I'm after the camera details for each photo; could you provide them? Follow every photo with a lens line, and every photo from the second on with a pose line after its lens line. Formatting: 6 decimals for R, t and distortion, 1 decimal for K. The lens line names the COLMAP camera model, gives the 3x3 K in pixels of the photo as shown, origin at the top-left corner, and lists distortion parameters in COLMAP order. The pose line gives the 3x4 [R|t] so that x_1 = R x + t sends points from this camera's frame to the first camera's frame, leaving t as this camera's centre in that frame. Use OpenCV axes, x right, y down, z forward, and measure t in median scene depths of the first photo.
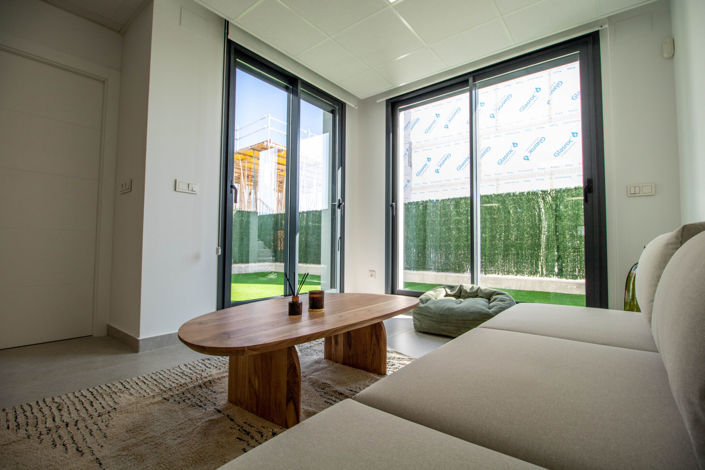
lens RADIAL K [[328.5, 0, 353.7], [0, 328.5, 233.6], [0, 0, 1]] dist [-0.001196, -0.000168]
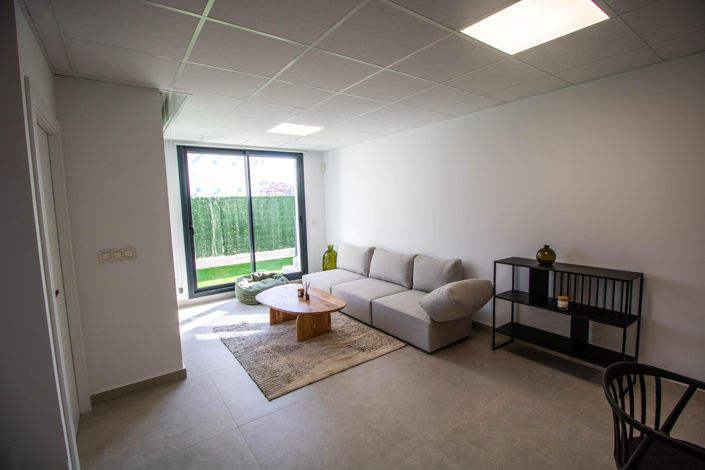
lens RADIAL K [[328.5, 0, 353.3], [0, 328.5, 234.2], [0, 0, 1]] dist [-0.001196, -0.000168]
pose [[0.279167, -0.114907, 0.953343, -0.635353], [0.000010, 0.992815, 0.119661, -0.143764], [-0.960243, -0.033396, 0.277162, 0.008725]]
